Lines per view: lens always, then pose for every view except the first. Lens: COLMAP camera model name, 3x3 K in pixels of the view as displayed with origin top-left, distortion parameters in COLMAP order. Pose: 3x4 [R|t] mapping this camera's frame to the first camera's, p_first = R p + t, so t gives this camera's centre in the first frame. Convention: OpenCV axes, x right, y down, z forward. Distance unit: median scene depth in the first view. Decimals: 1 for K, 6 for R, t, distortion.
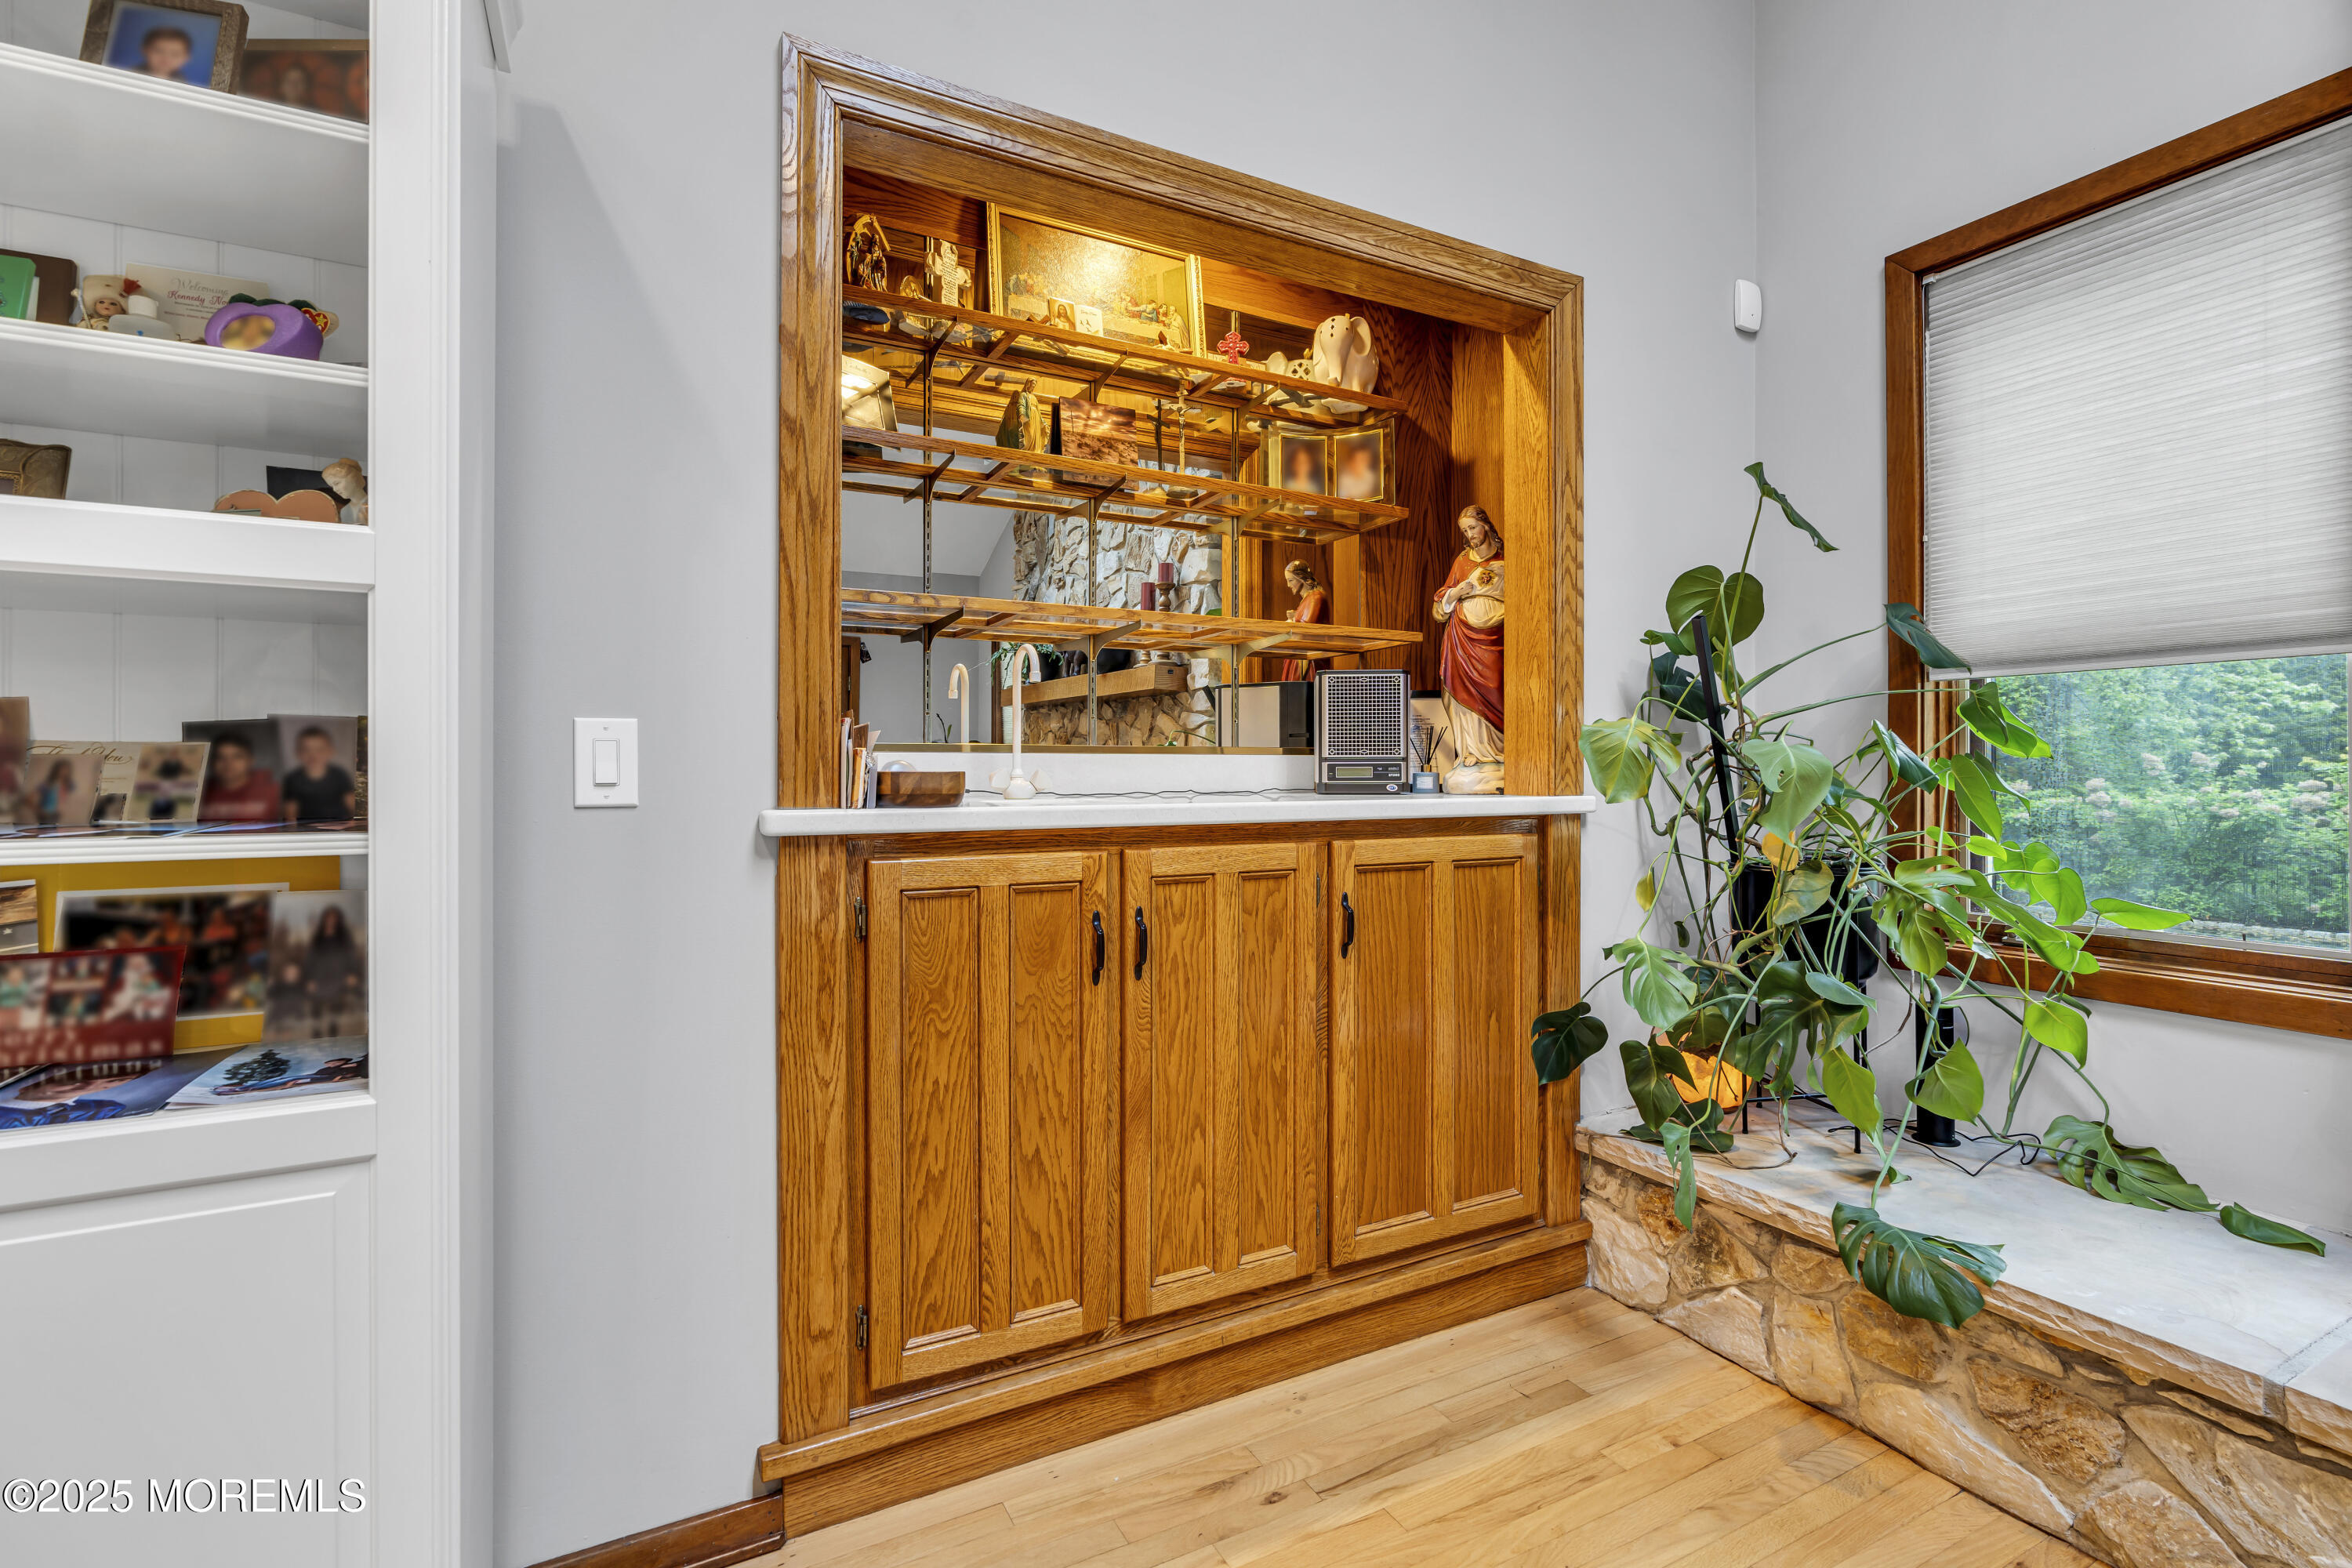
lens RADIAL K [[1051.2, 0, 1183.6], [0, 1051.2, 773.0], [0, 0, 1]] dist [-0.008640, 0.003350]
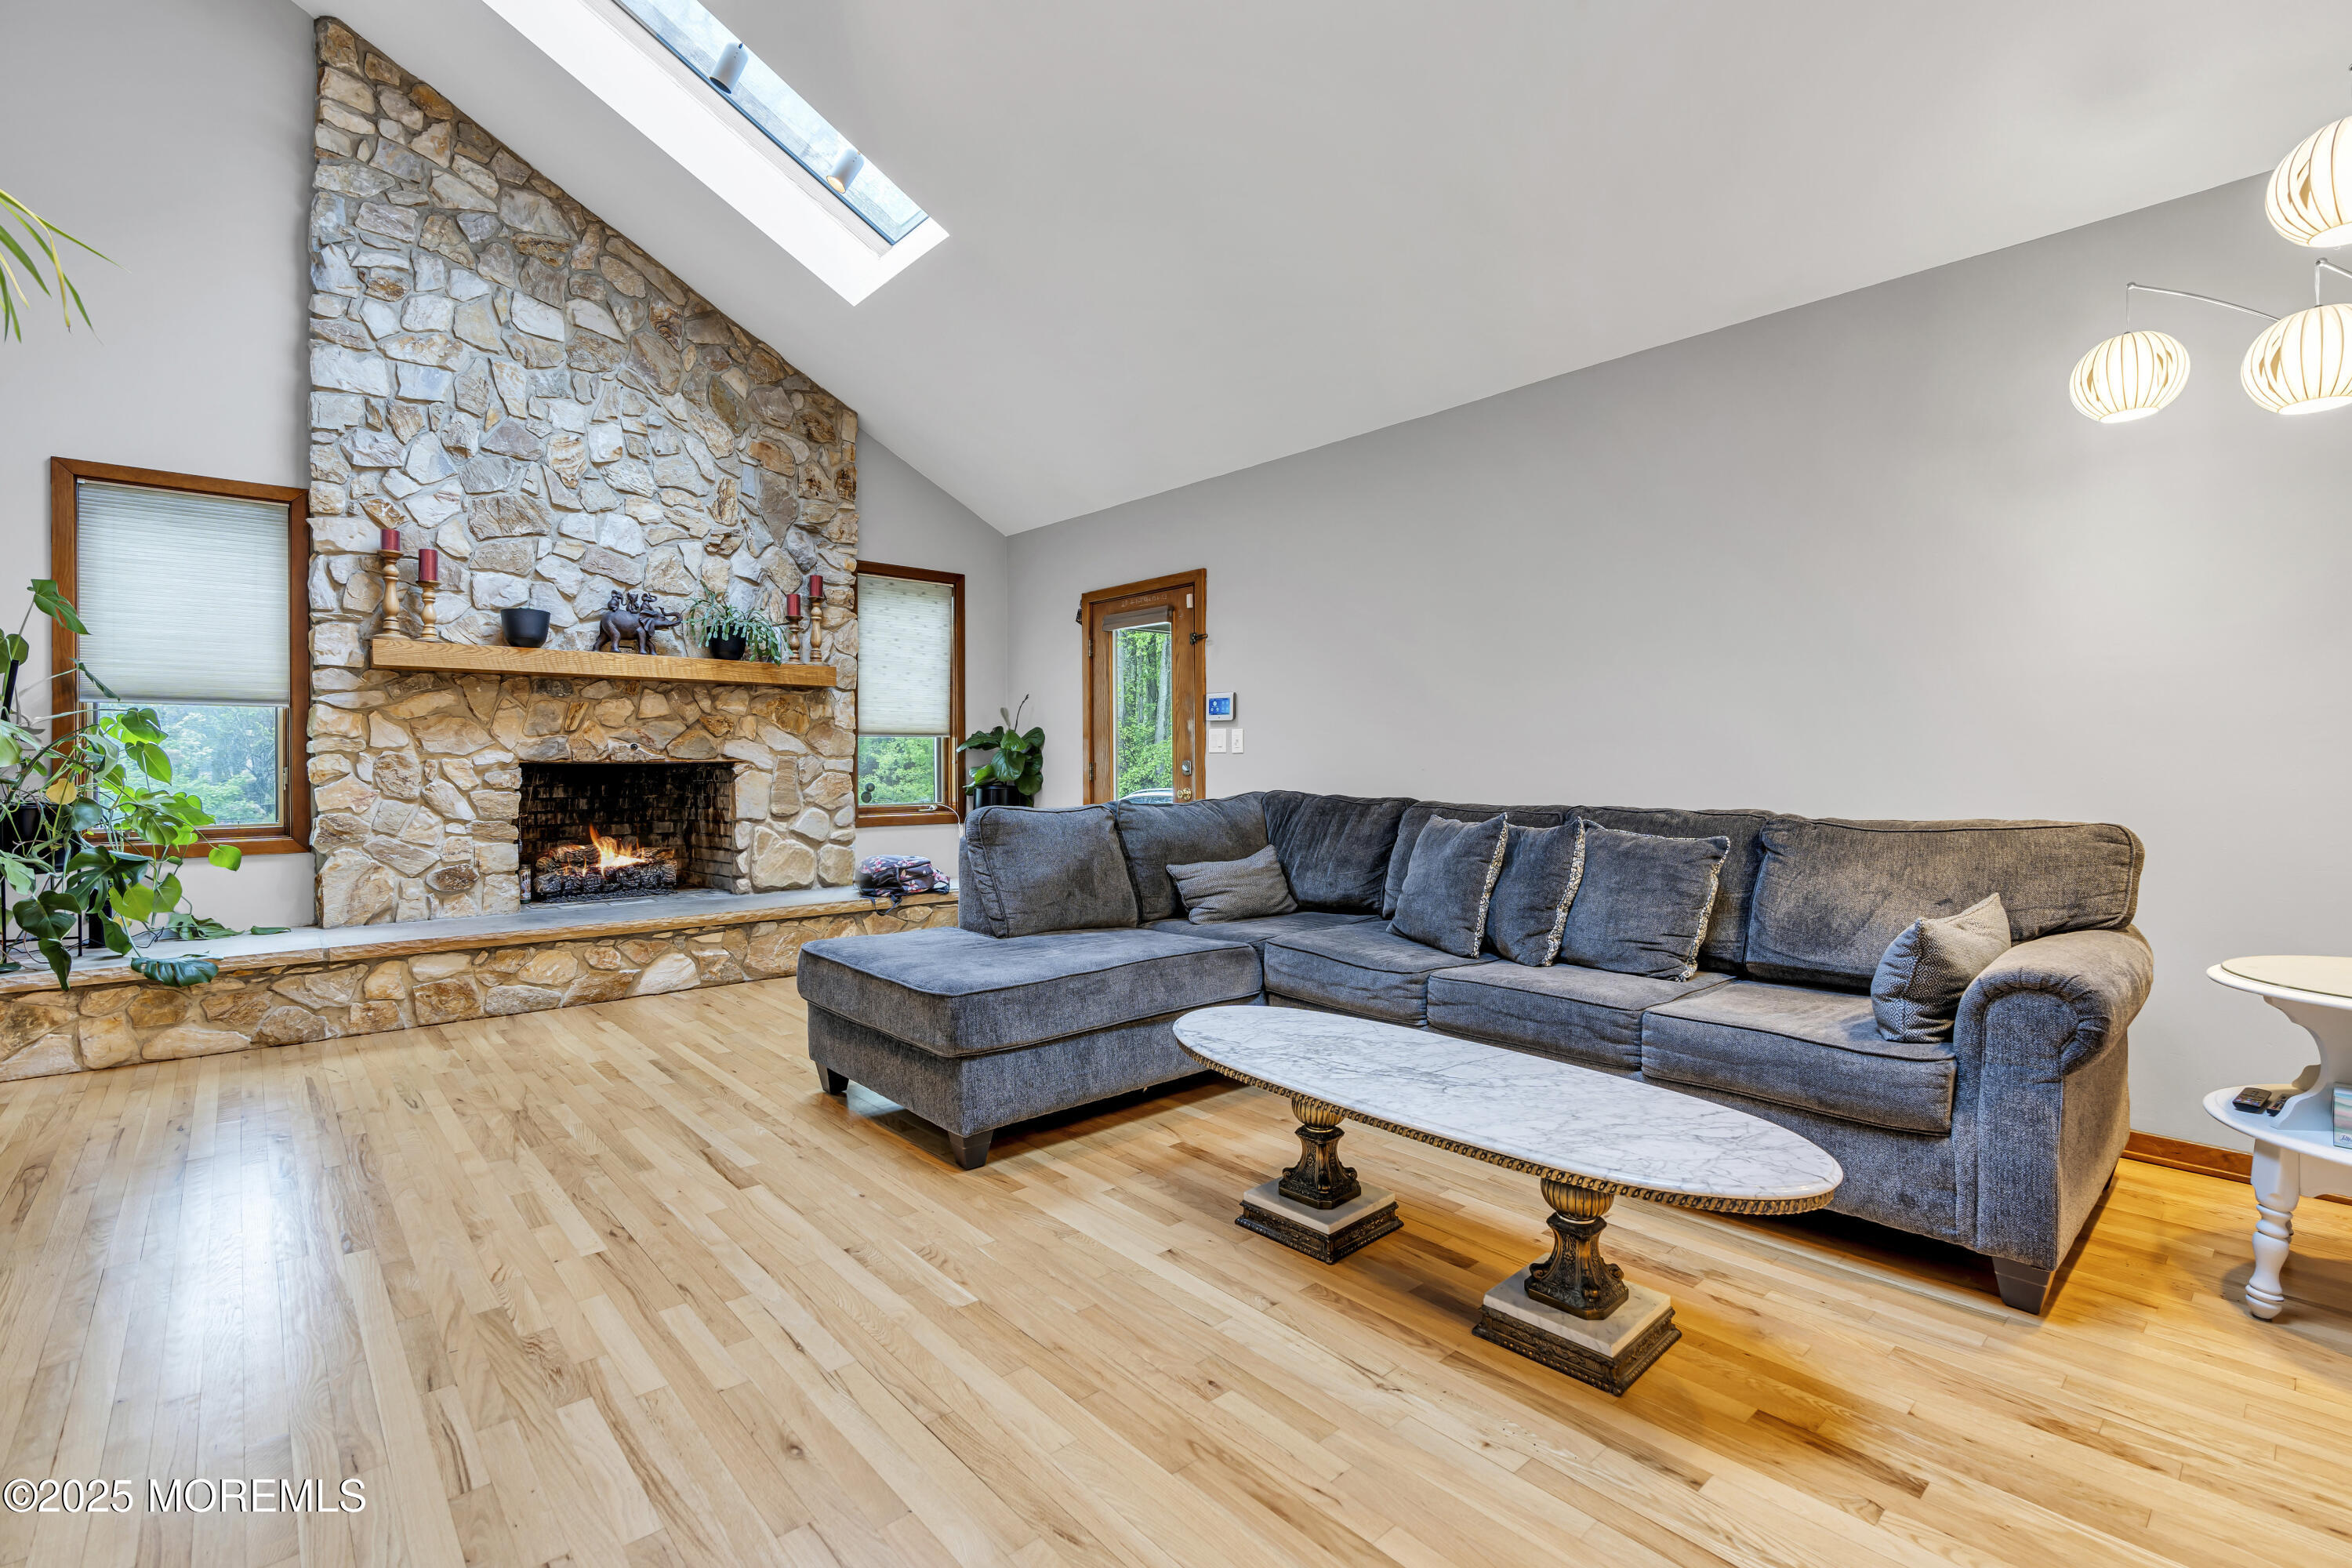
lens RADIAL K [[1051.2, 0, 1163.8], [0, 1051.2, 755.9], [0, 0, 1]] dist [-0.008640, 0.003350]
pose [[-0.237140, 0.000816, 0.971475, -1.924203], [-0.001901, 0.999997, -0.001304, 0.005711], [-0.971474, -0.002156, -0.237137, -0.512023]]
